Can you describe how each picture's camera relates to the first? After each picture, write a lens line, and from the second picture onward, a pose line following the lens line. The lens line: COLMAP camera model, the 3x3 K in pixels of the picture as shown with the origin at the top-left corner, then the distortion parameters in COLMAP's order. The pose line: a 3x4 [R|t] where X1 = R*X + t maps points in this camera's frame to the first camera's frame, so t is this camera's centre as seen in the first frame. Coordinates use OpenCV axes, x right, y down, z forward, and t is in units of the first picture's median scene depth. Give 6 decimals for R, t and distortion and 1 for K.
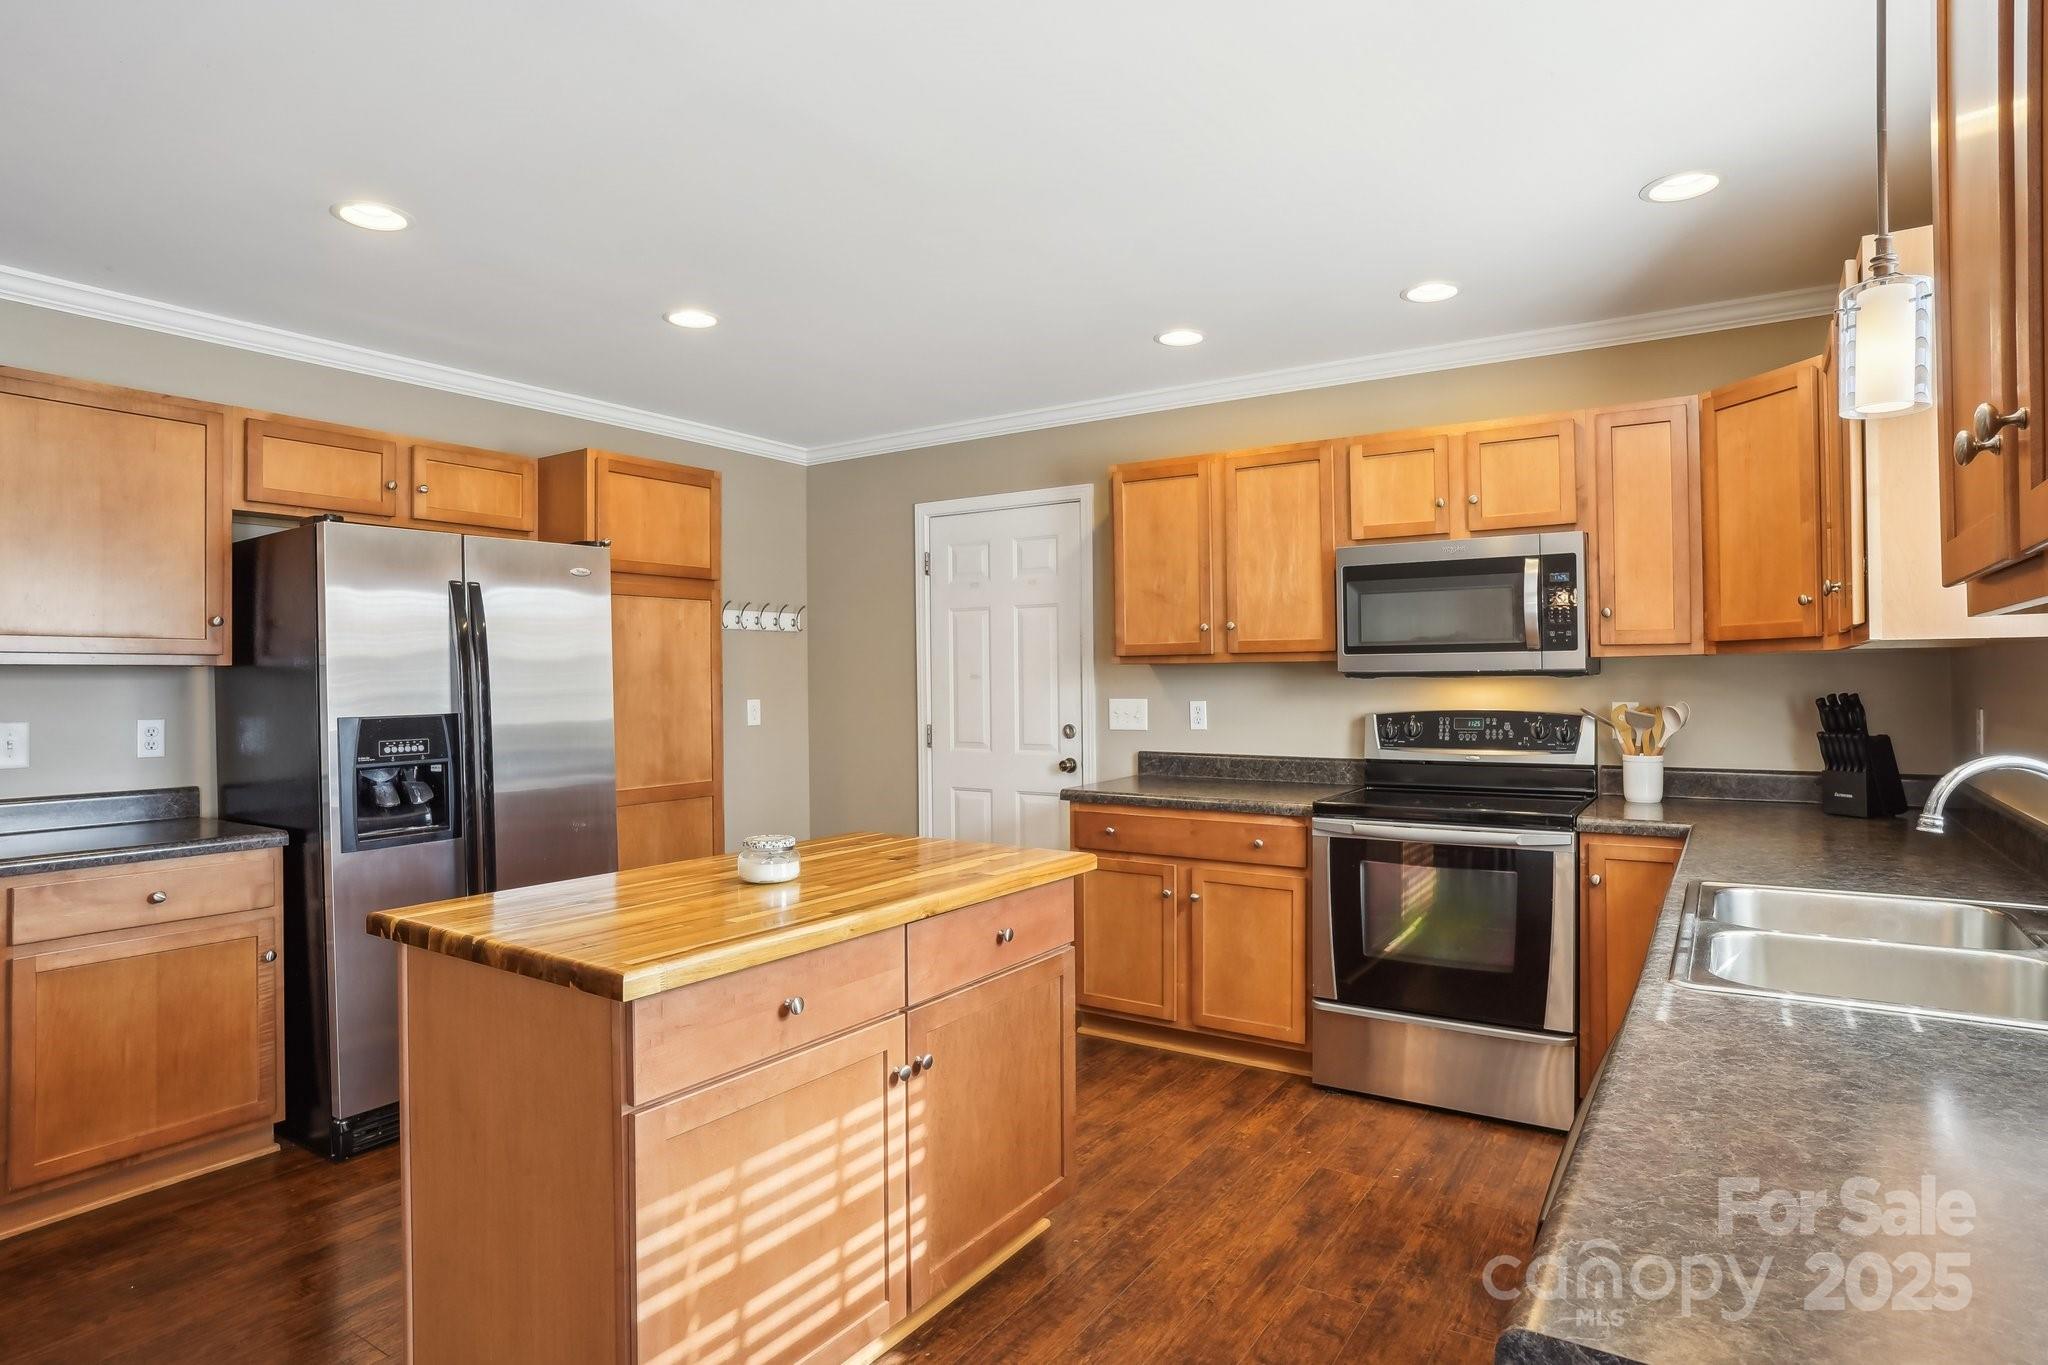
lens RADIAL K [[1121.6, 0, 1029.4], [0, 1121.6, 683.5], [0, 0, 1]] dist [-0.073015, 0.044670]
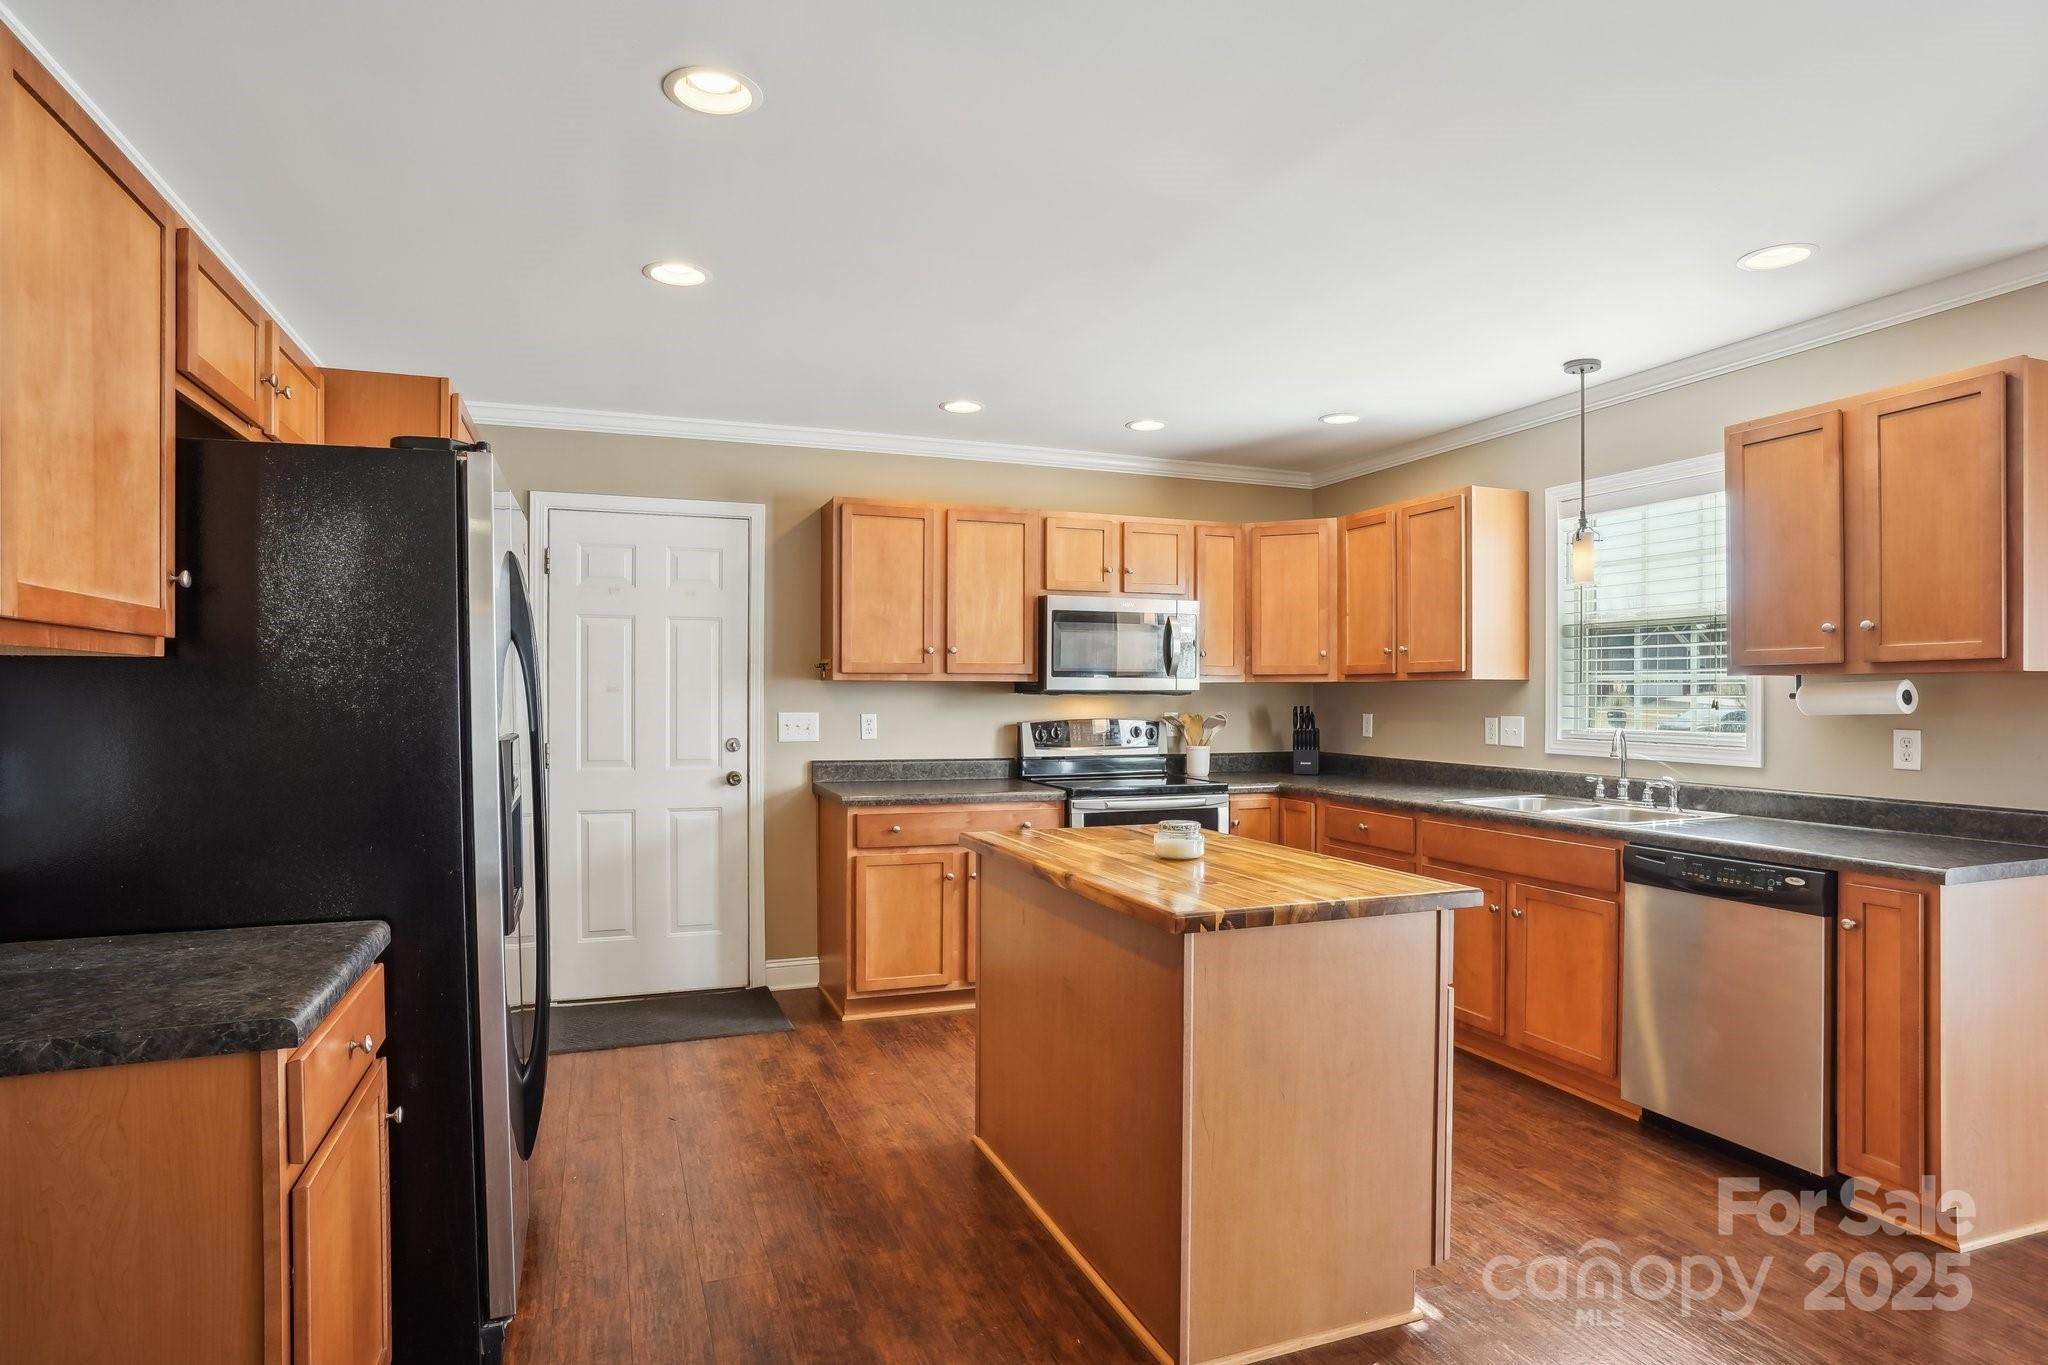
lens RADIAL K [[1107.6, 0, 1030.2], [0, 1107.6, 699.5], [0, 0, 1]] dist [-0.073351, 0.044157]
pose [[0.586448, 0.004367, 0.809975, -0.746888], [-0.003742, 0.999989, -0.002681, 0.004065], [-0.809978, -0.001459, 0.586458, 0.242100]]
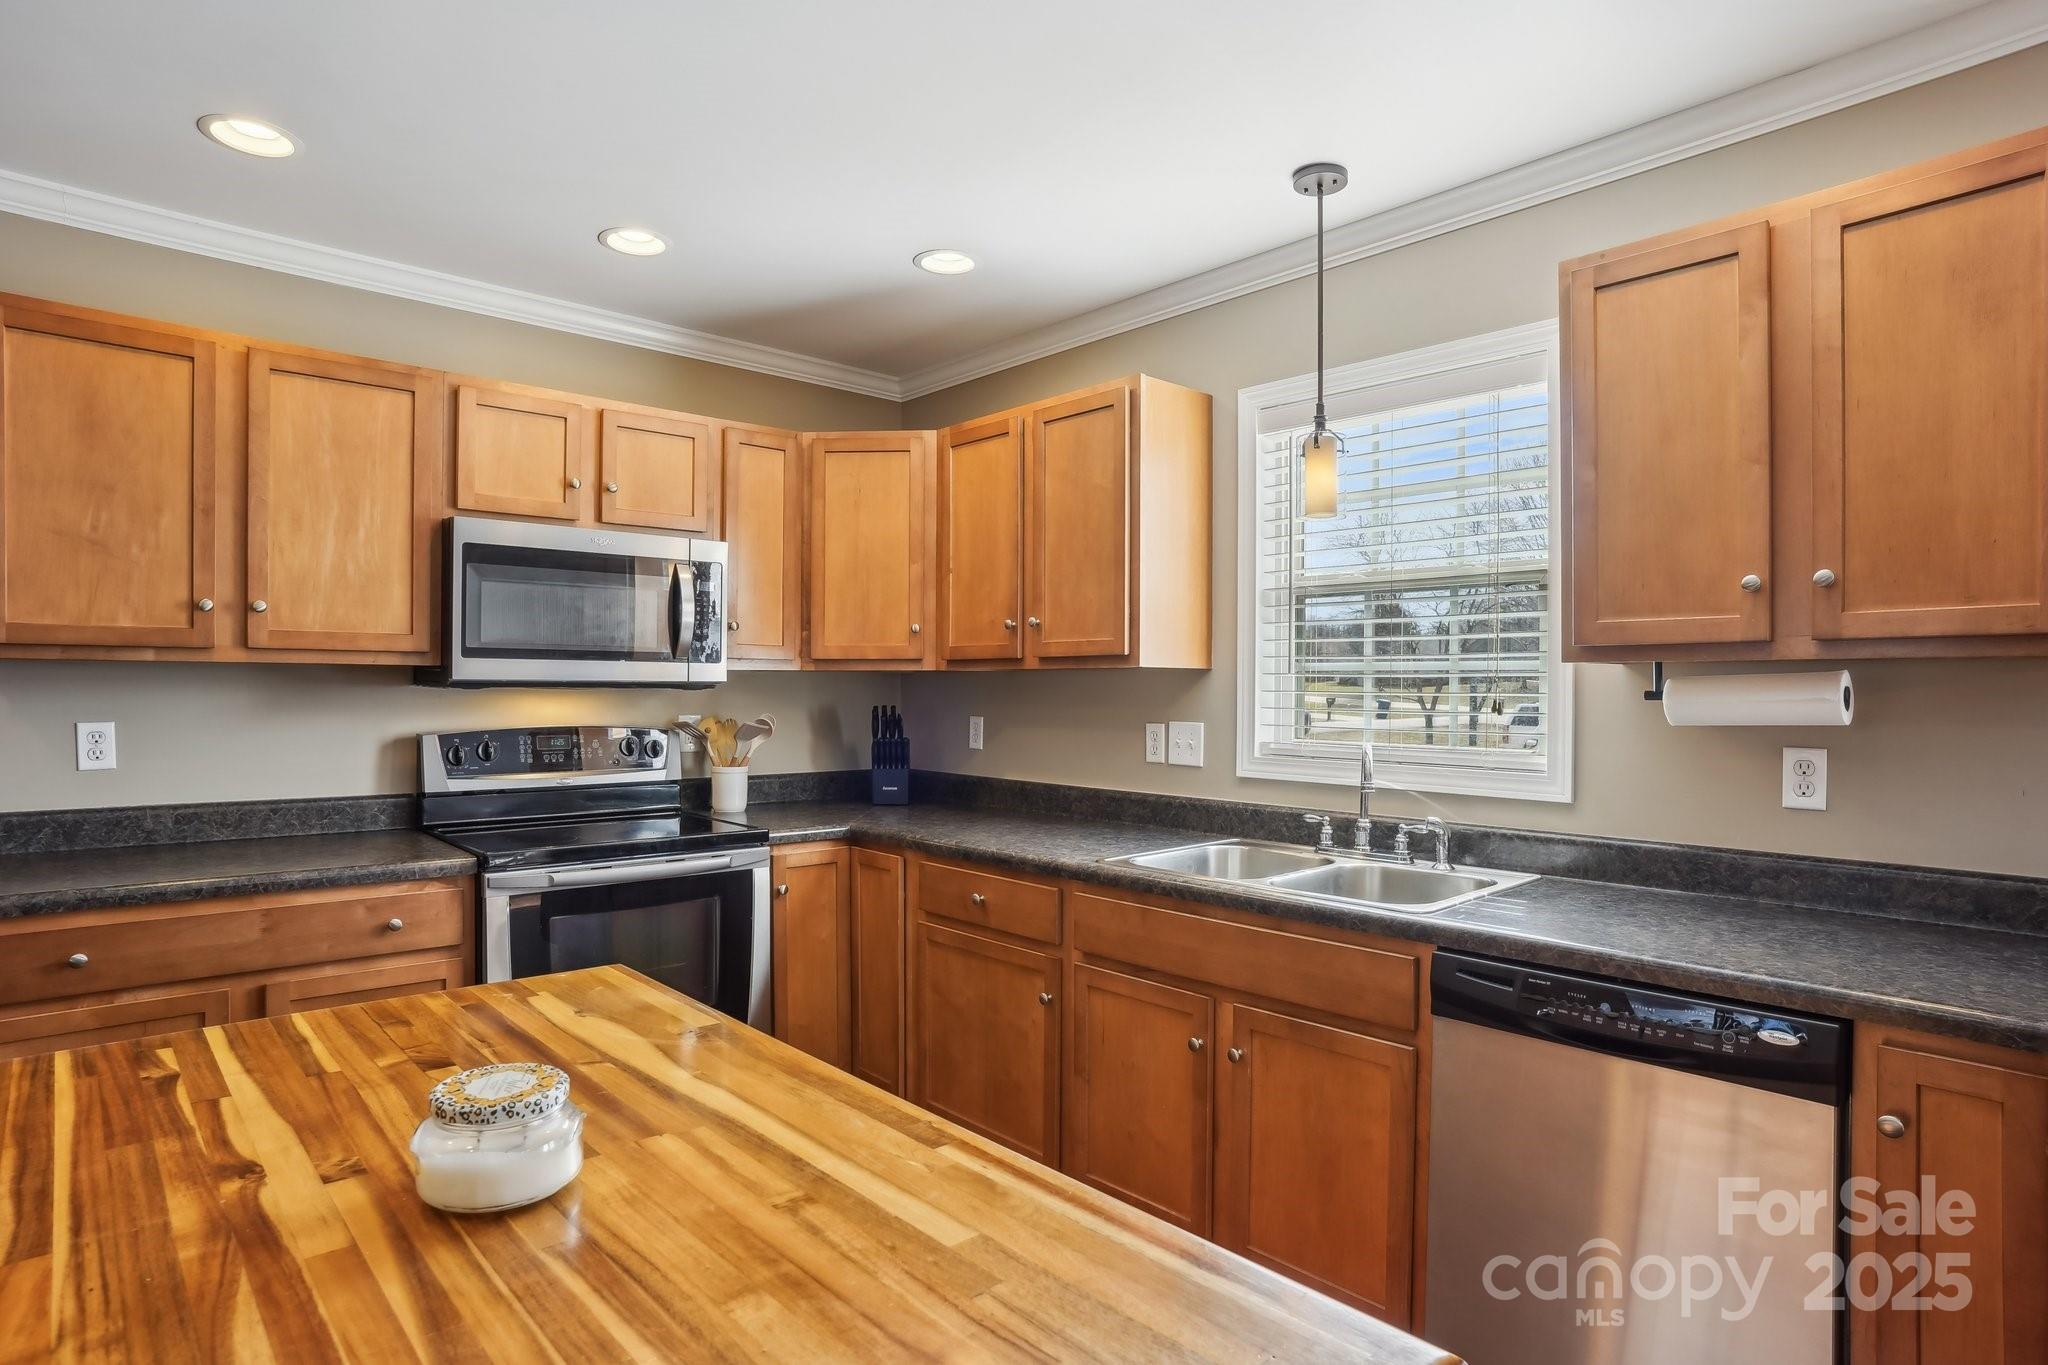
lens RADIAL K [[1107.6, 0, 1030.2], [0, 1107.6, 699.5], [0, 0, 1]] dist [-0.073351, 0.044157]
pose [[0.256289, -0.000489, 0.966600, -0.320465], [-0.005076, 0.999985, 0.001852, -0.000434], [-0.966587, -0.005381, 0.256283, 0.409762]]
